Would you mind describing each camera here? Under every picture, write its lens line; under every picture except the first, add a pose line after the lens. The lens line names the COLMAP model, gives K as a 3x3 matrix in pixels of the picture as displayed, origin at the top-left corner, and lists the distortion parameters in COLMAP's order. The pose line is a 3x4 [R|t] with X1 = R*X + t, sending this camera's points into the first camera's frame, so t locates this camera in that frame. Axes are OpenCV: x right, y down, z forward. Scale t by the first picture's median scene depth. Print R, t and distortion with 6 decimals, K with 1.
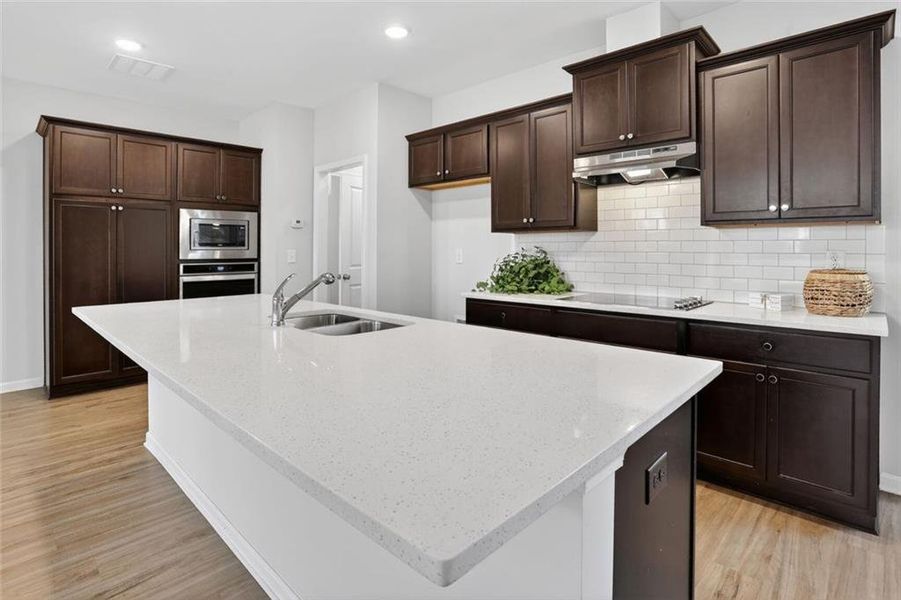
lens RADIAL K [[450.6, 0, 439.6], [0, 450.6, 253.1], [0, 0, 1]] dist [-0.039974, 0.012600]
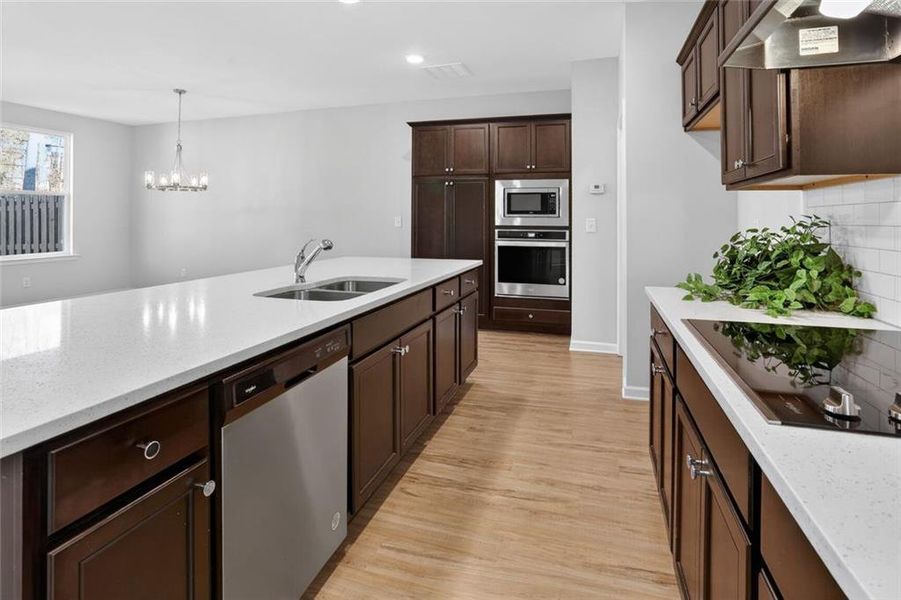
lens RADIAL K [[450.6, 0, 461.3], [0, 450.6, 208.2], [0, 0, 1]] dist [-0.039974, 0.012600]
pose [[0.464550, -0.014208, -0.885433, 0.459382], [-0.012790, 0.999659, -0.022751, -0.003151], [0.885454, 0.021894, 0.464210, 0.464671]]
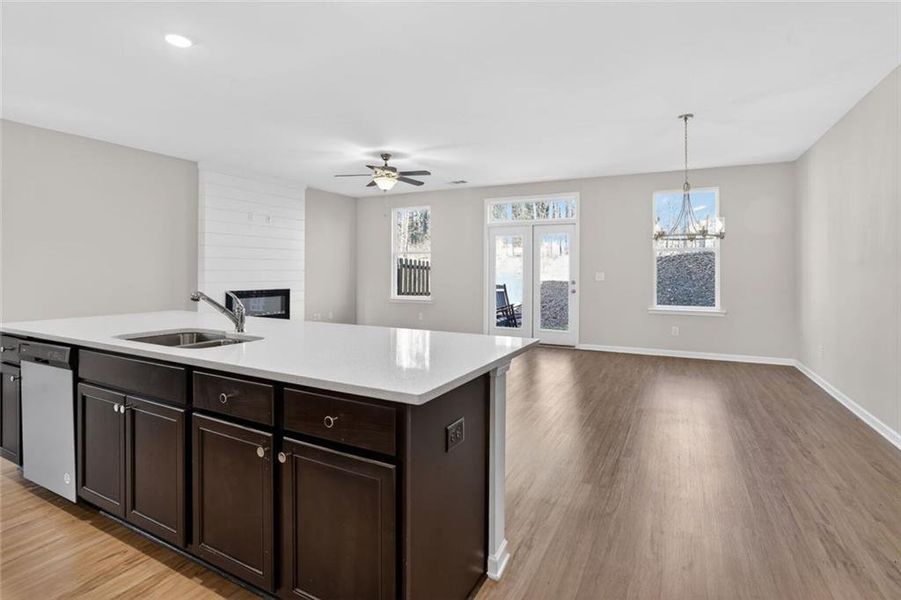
lens RADIAL K [[450.6, 0, 434.2], [0, 450.6, 271.0], [0, 0, 1]] dist [-0.039974, 0.012600]
pose [[-0.959596, -0.003139, -0.281364, -0.347790], [-0.005682, 0.999950, 0.008224, -0.002891], [0.281324, 0.009490, -0.959566, 1.340943]]
